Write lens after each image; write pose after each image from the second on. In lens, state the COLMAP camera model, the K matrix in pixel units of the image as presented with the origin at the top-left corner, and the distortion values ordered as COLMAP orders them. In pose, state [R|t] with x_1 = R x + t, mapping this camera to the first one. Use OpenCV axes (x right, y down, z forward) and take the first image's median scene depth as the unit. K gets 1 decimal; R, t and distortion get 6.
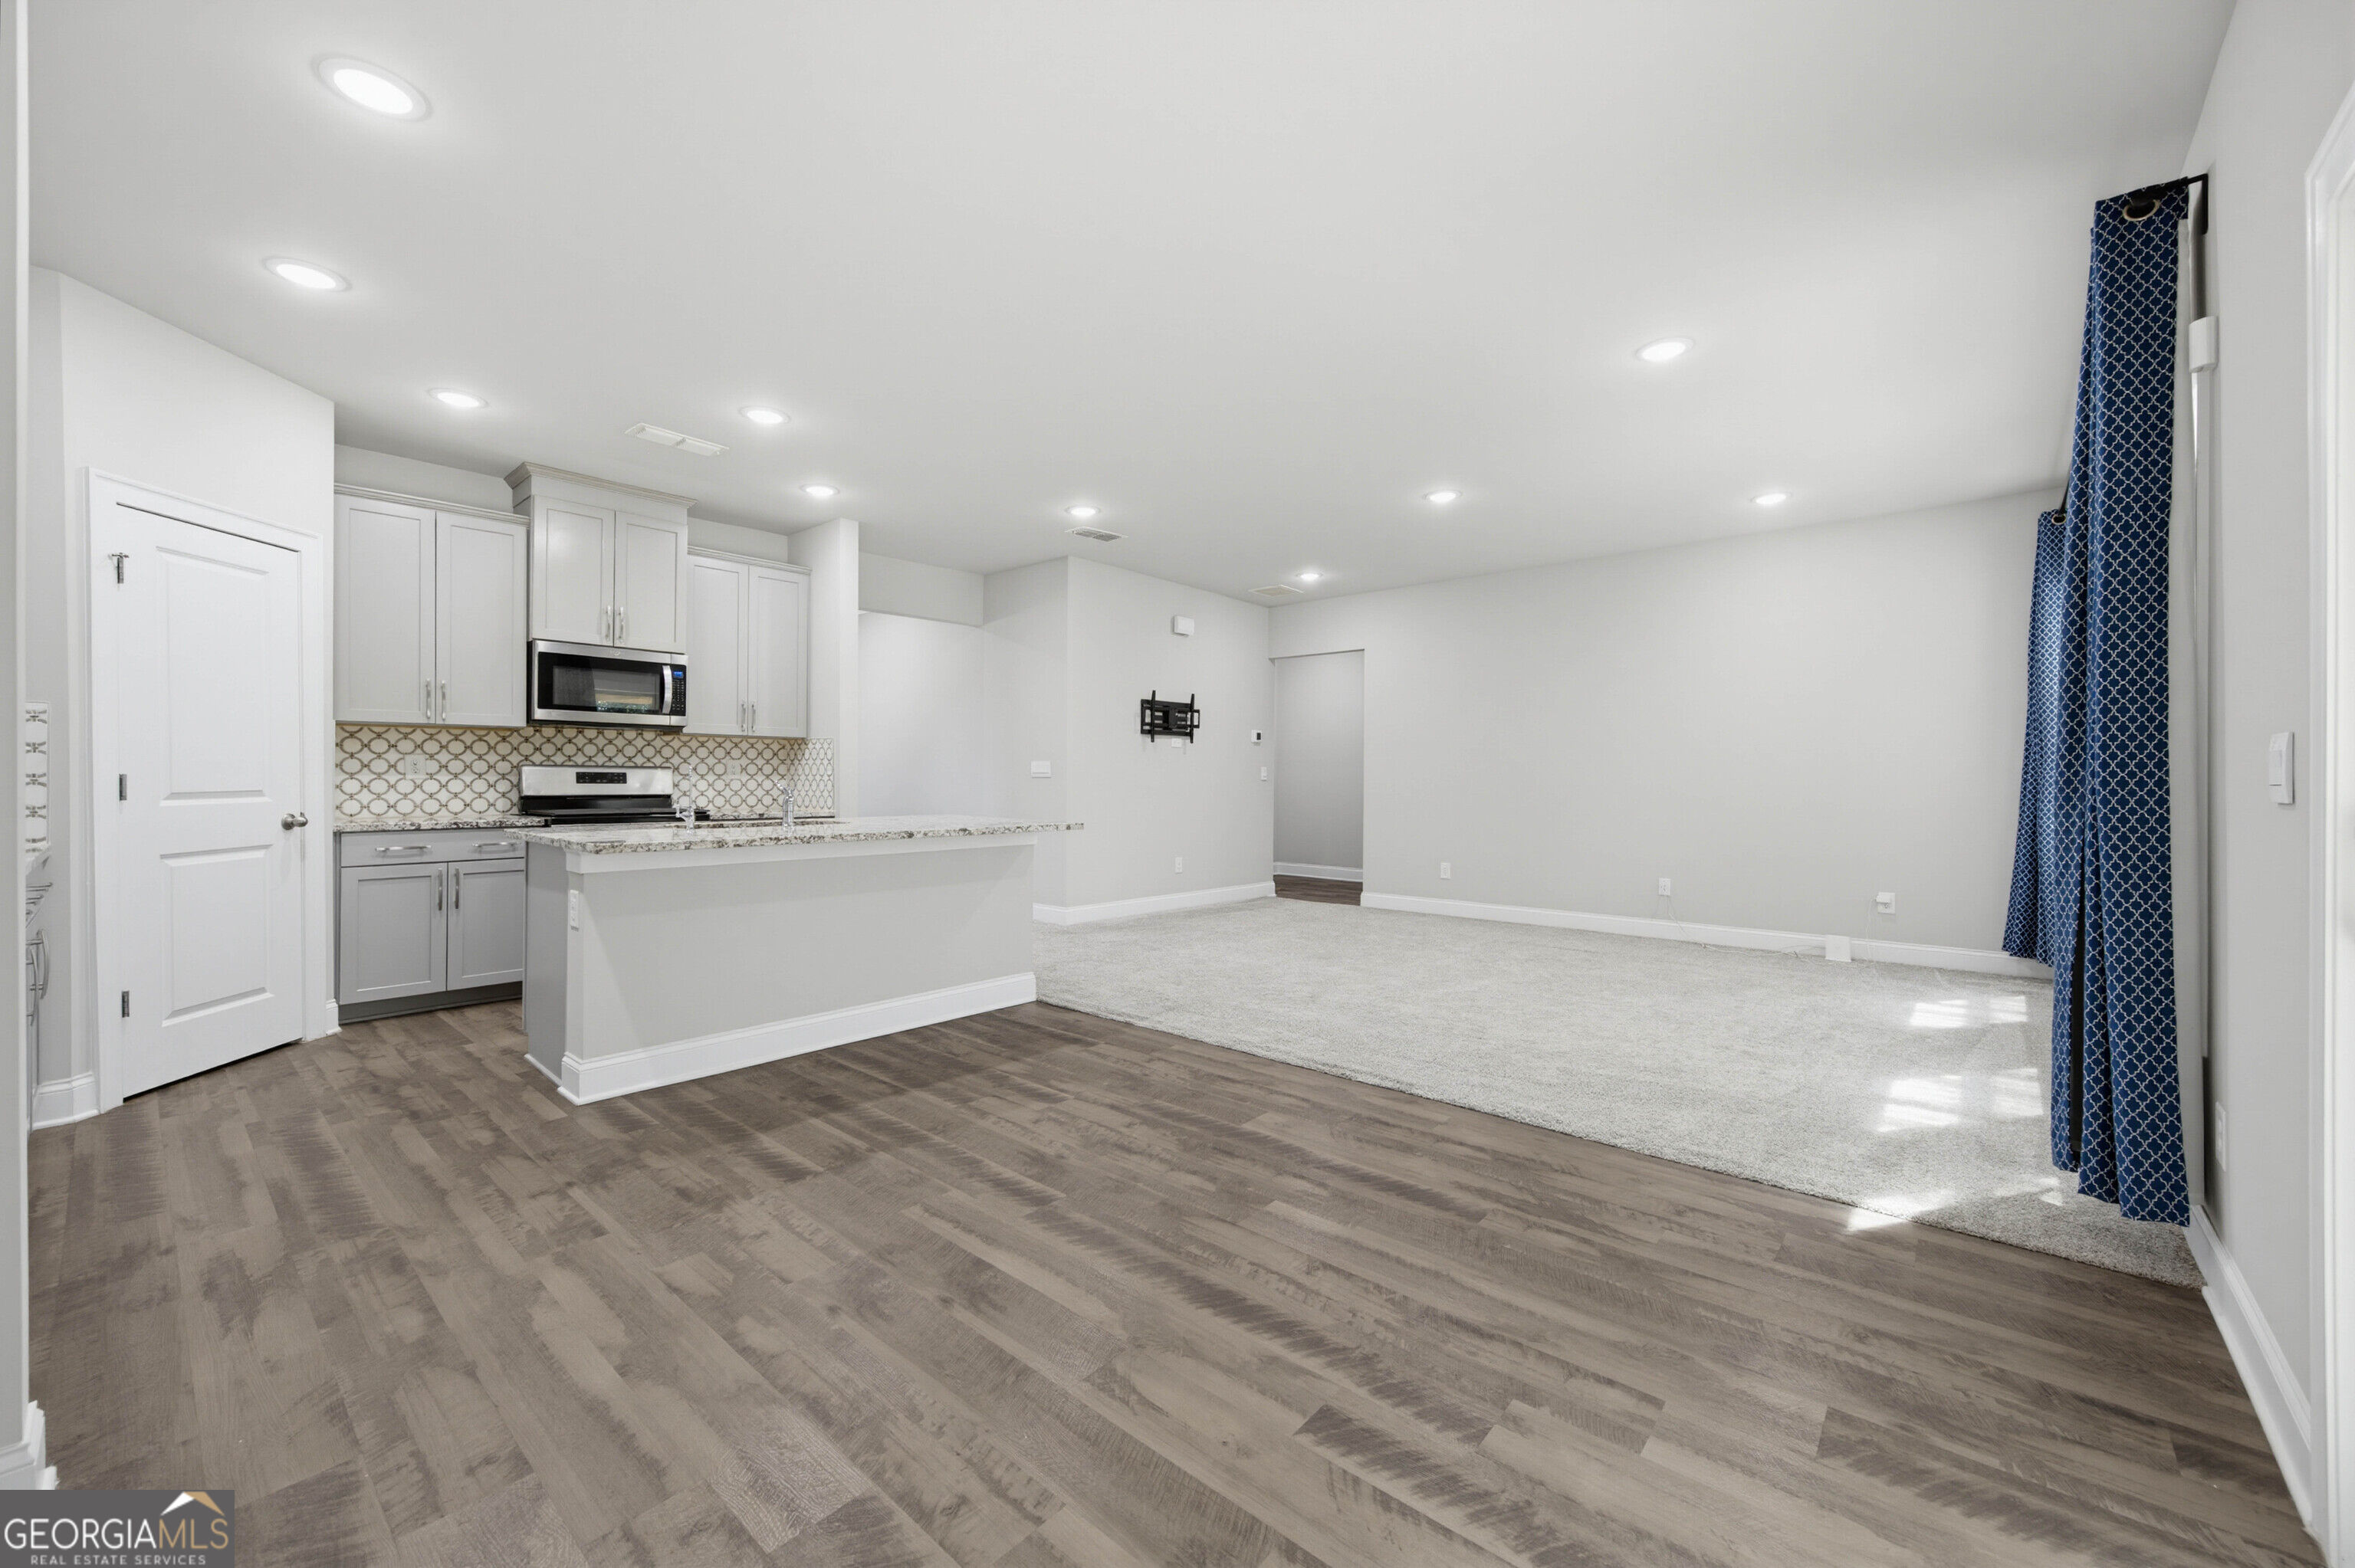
lens RADIAL K [[911.4, 0, 1179.0], [0, 911.4, 775.5], [0, 0, 1]] dist [0.000702, -0.000510]
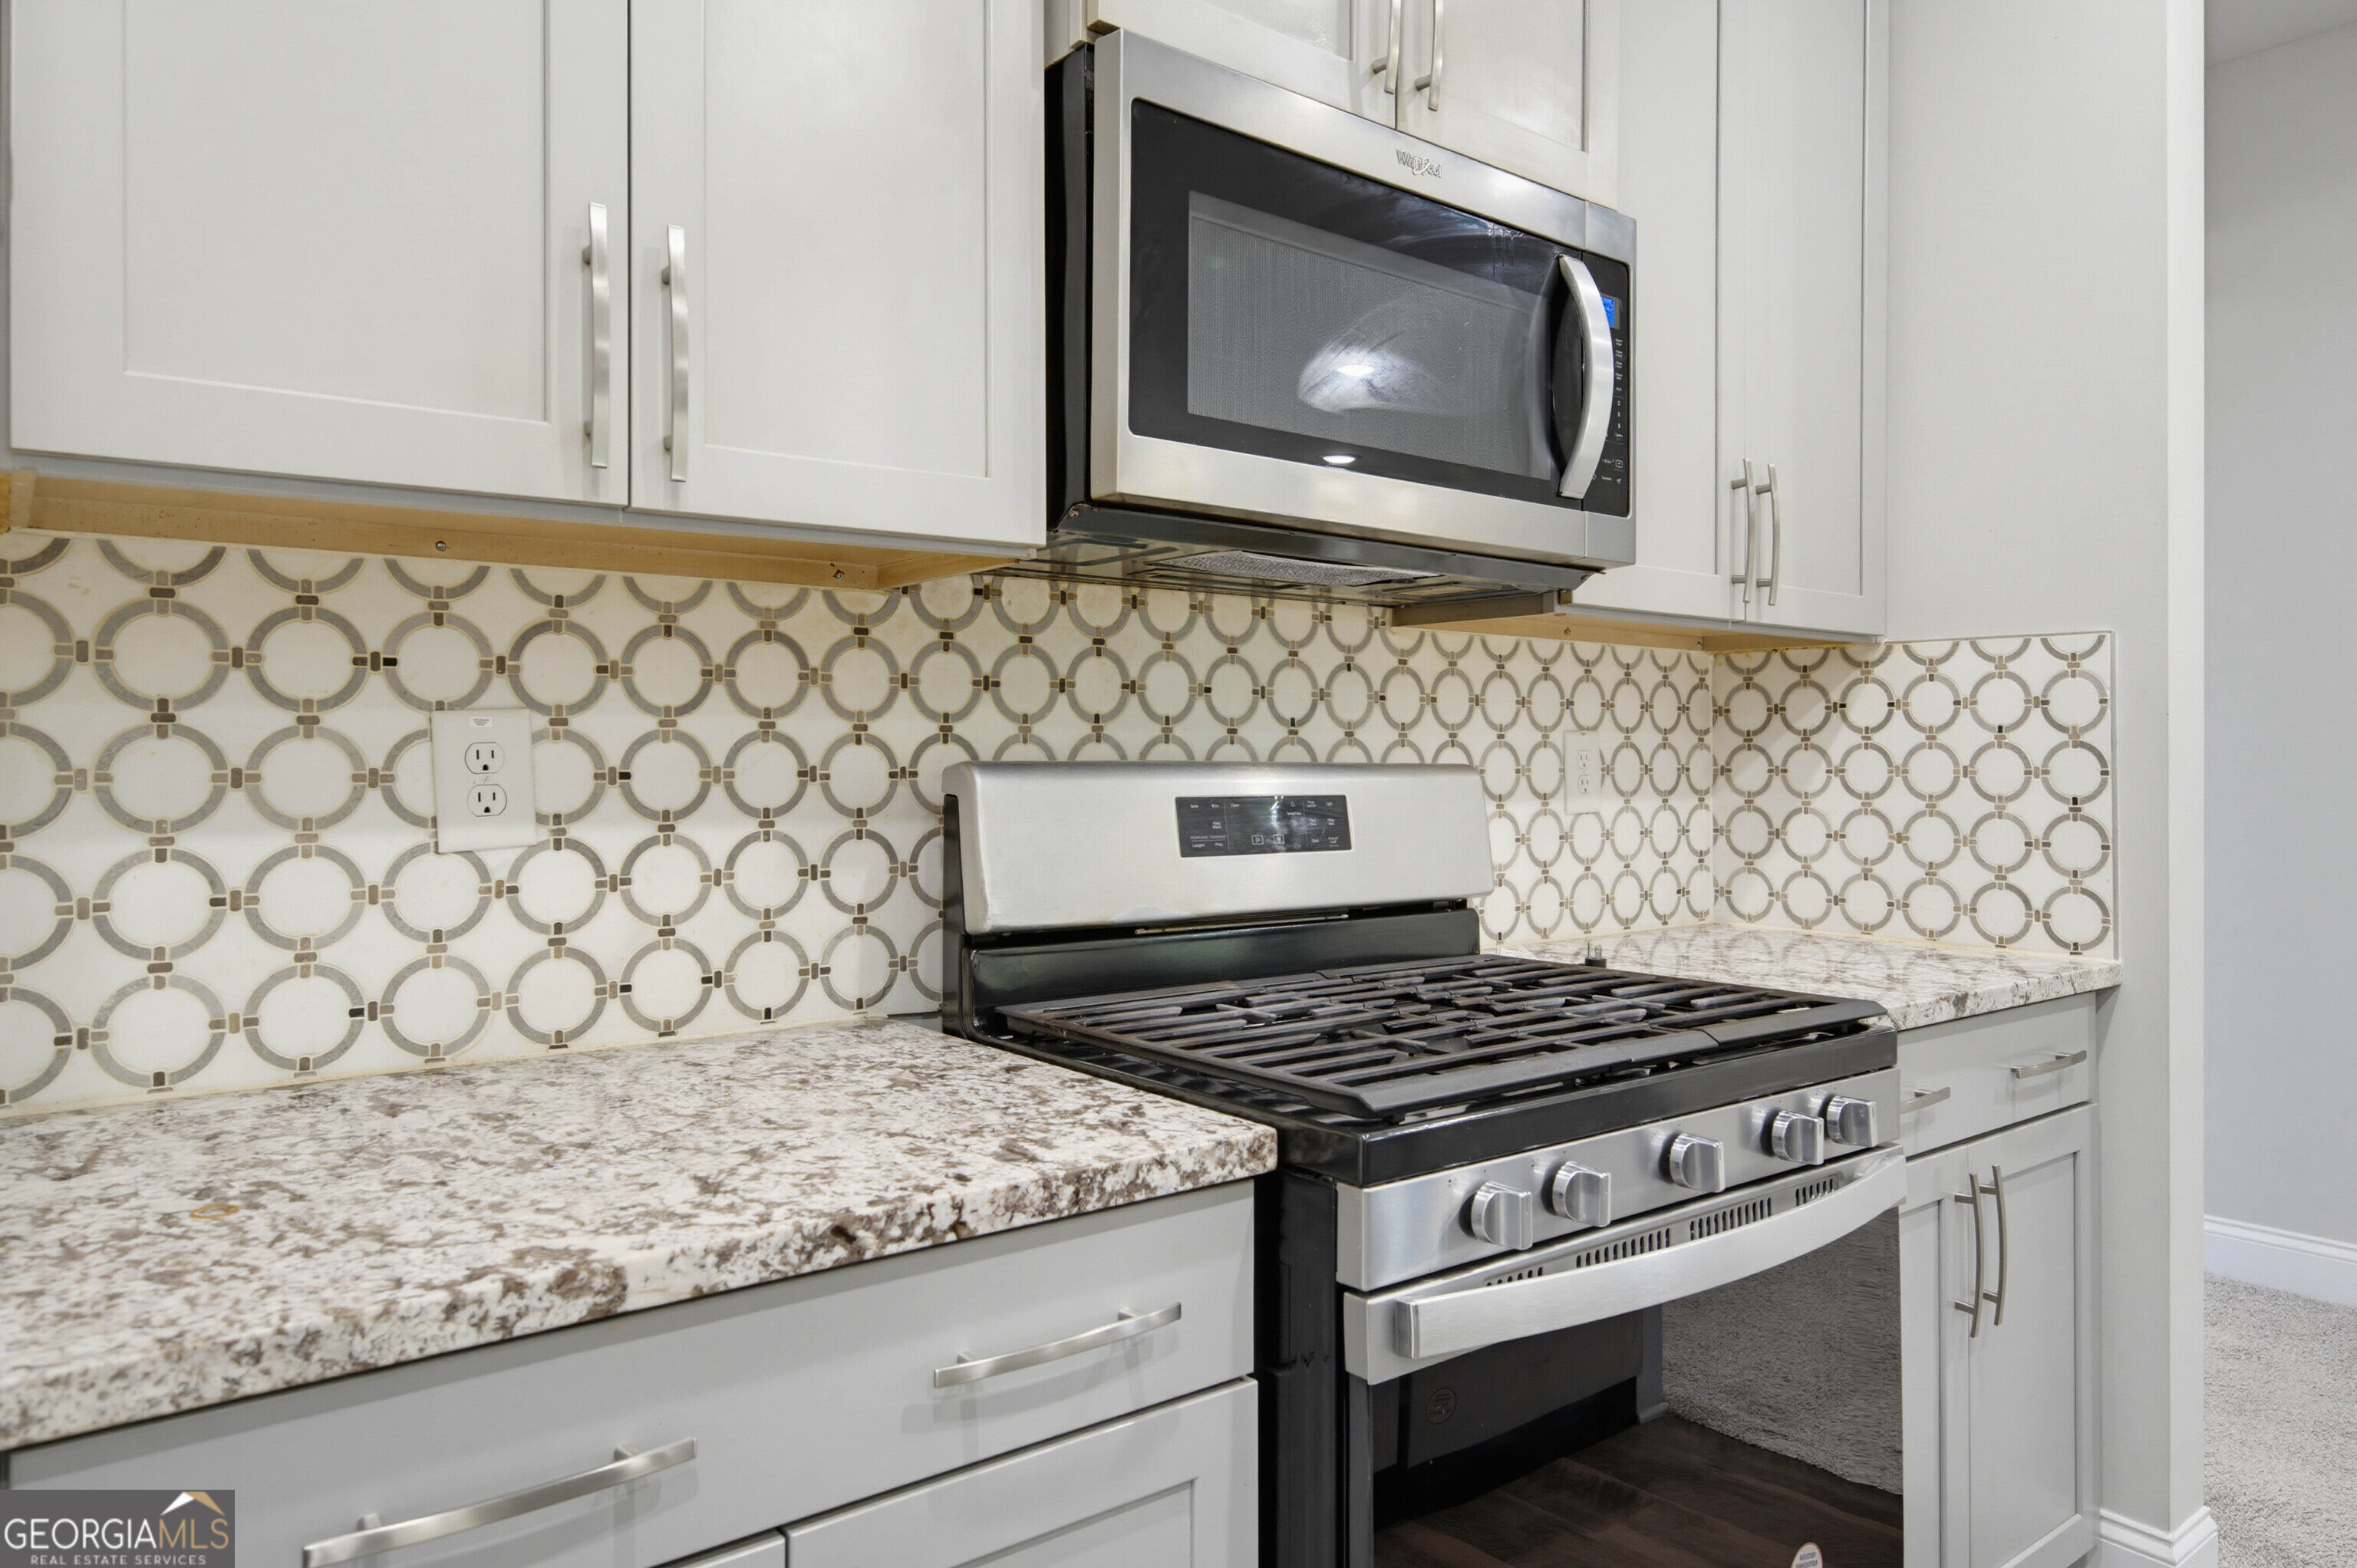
lens RADIAL K [[1538.4, 0, 1216.0], [0, 1538.4, 757.7], [0, 0, 1]] dist [-0.000048, 0.000596]
pose [[0.984899, -0.003594, -0.173095, -0.632783], [0.003525, 0.999994, -0.000706, -0.012816], [0.173096, 0.000085, 0.984905, 0.715140]]
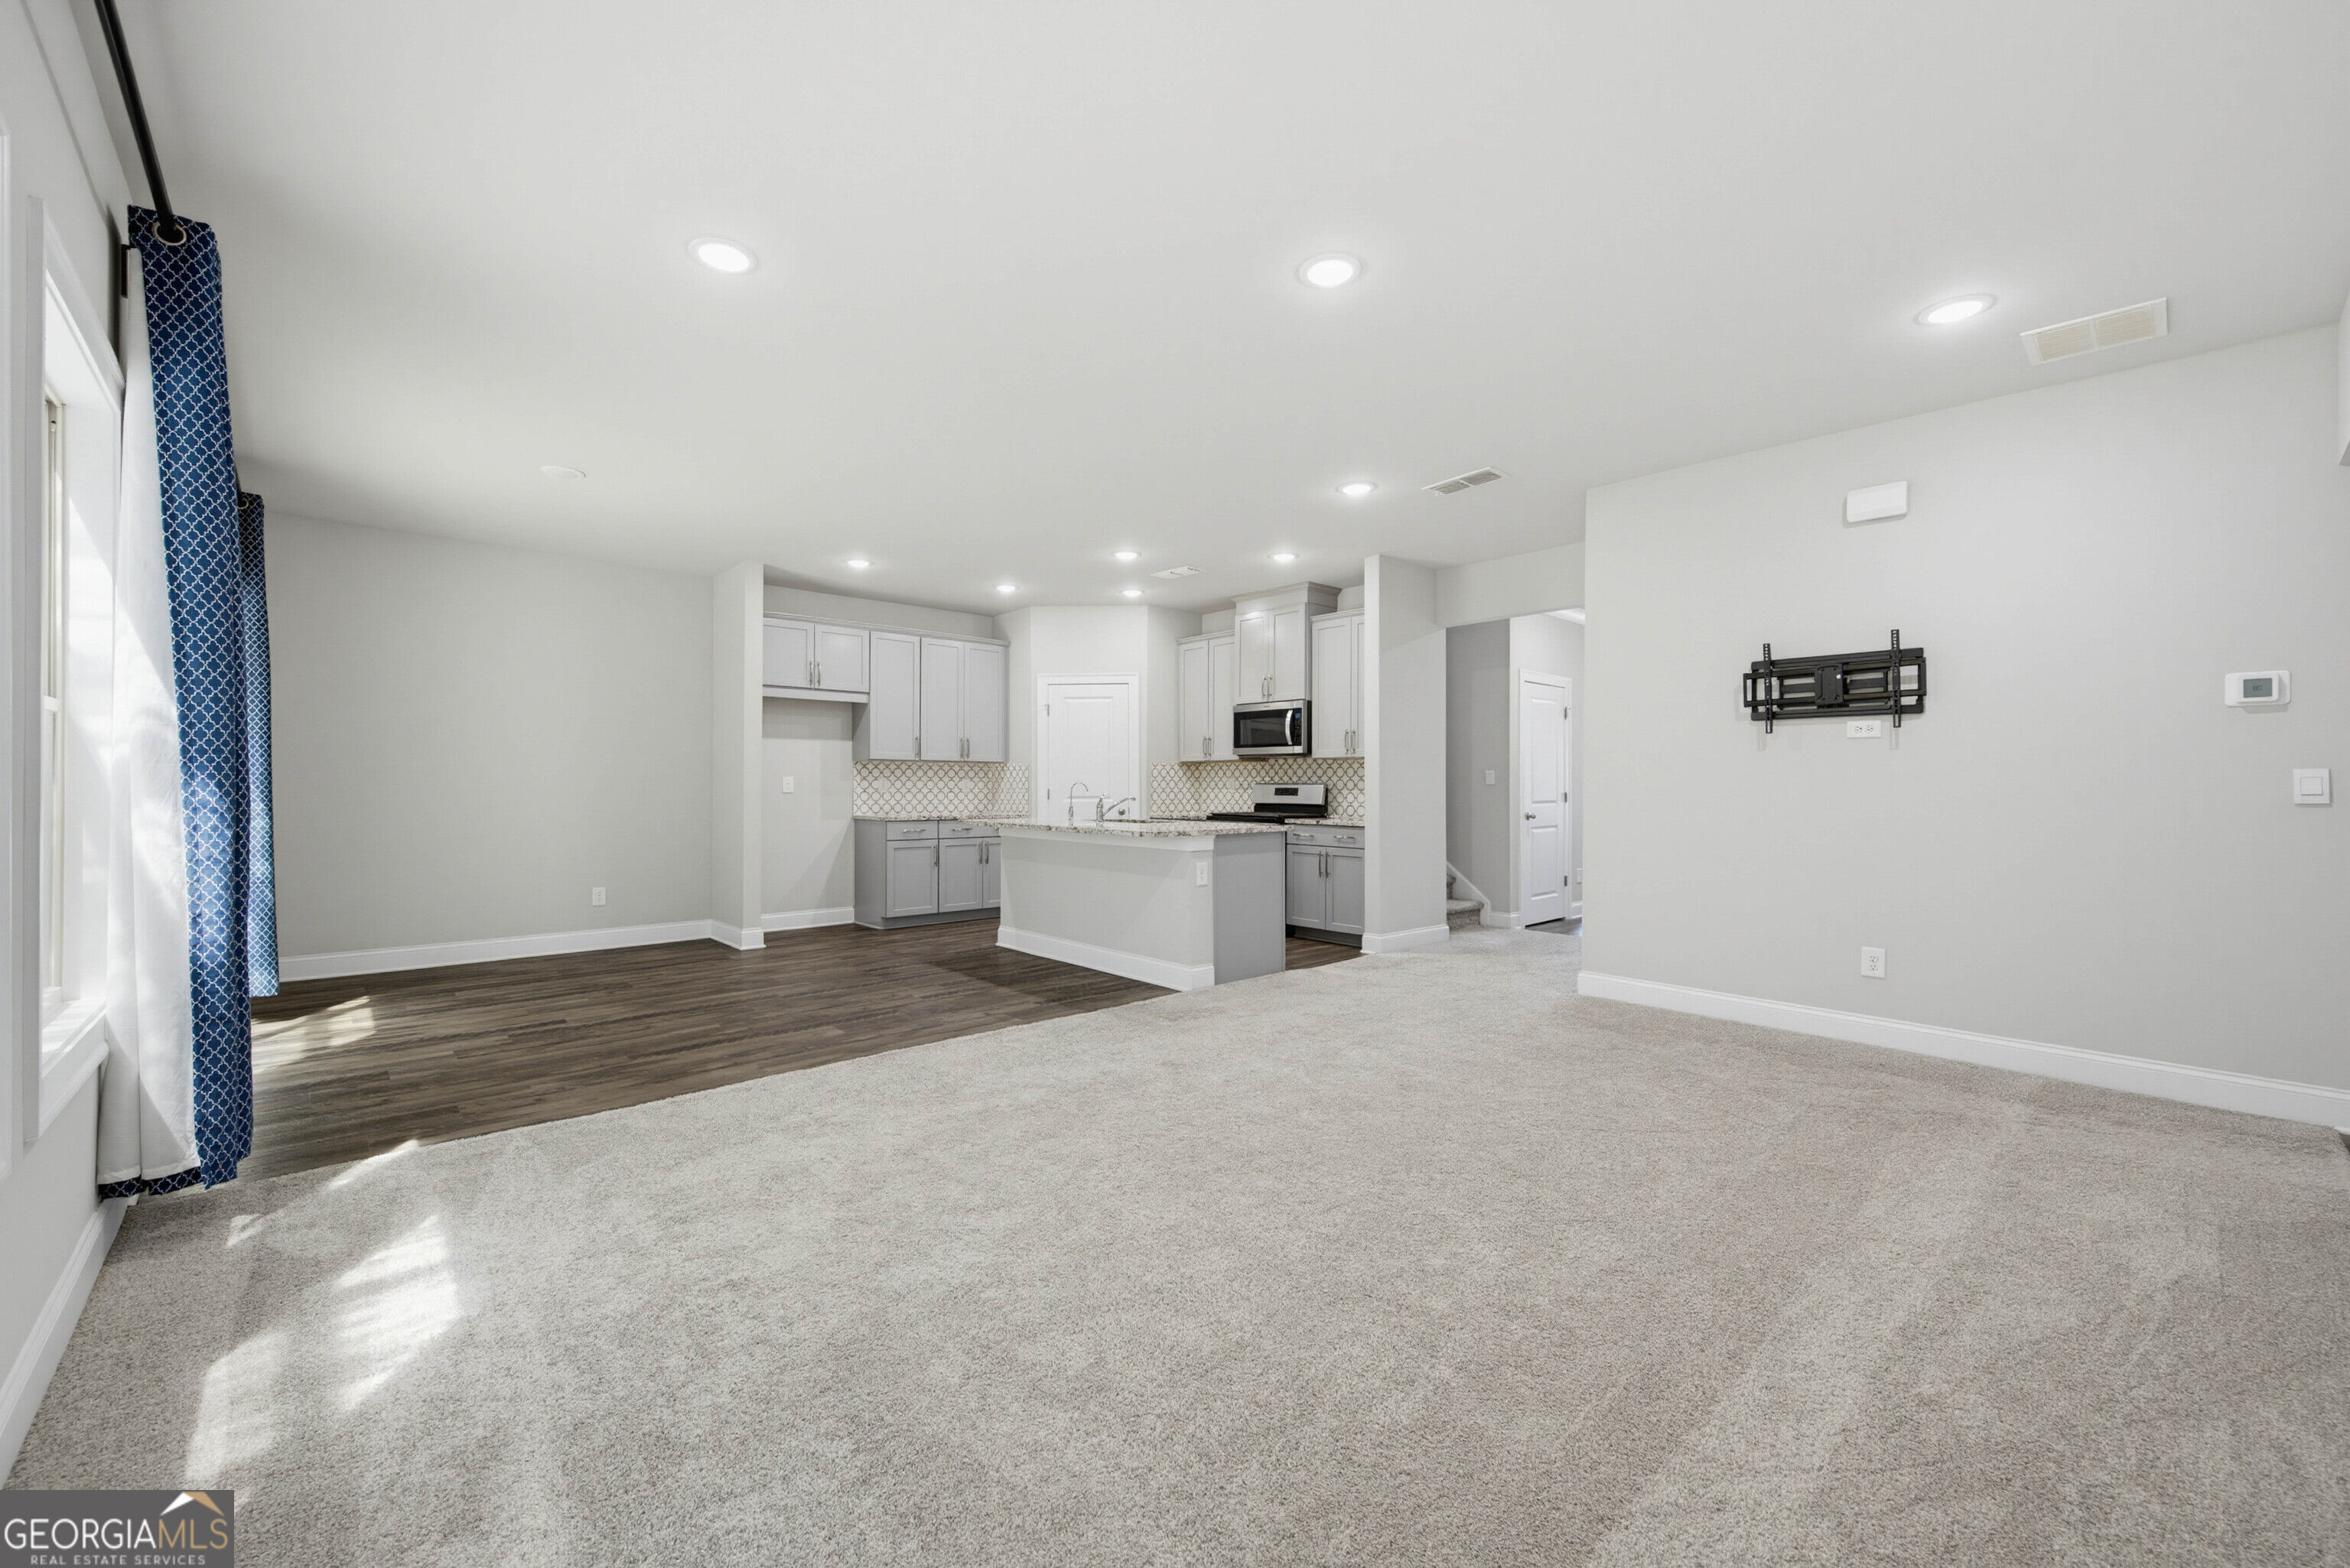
lens RADIAL K [[933.8, 0, 1175.0], [0, 933.8, 784.0], [0, 0, 1]] dist [-0.001980, -0.000275]
pose [[-0.107205, -0.009324, -0.994193, 0.936317], [-0.004944, 0.999949, -0.008845, 0.004672], [0.994225, 0.003967, -0.107246, 1.064581]]
